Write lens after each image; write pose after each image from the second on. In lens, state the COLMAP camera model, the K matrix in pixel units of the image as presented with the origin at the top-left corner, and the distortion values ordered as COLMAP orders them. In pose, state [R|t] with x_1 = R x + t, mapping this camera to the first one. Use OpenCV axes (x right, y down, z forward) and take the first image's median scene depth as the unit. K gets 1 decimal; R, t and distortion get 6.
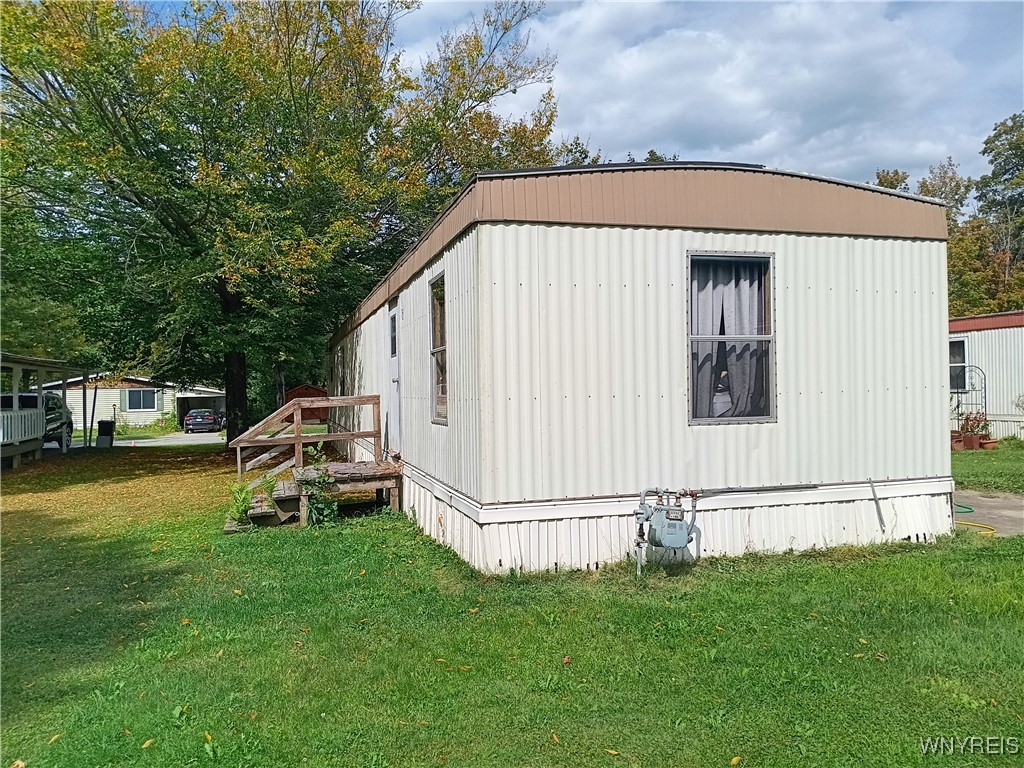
lens RADIAL K [[794.4, 0, 512.3], [0, 794.4, 393.3], [0, 0, 1]] dist [0.030116, -0.017709]
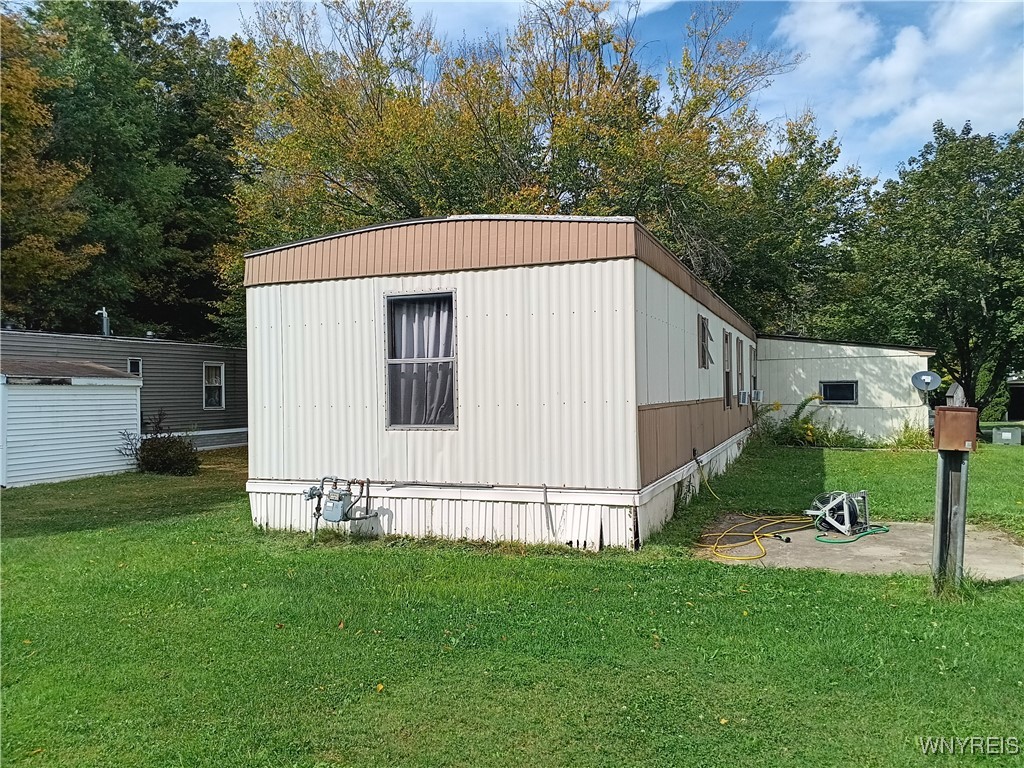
lens RADIAL K [[794.4, 0, 513.6], [0, 794.4, 379.7], [0, 0, 1]] dist [0.030116, -0.017709]
pose [[0.793299, 0.005058, -0.608811, 1.132880], [0.003670, 0.999908, 0.013089, -0.054685], [0.608821, -0.012618, 0.793207, 0.112077]]
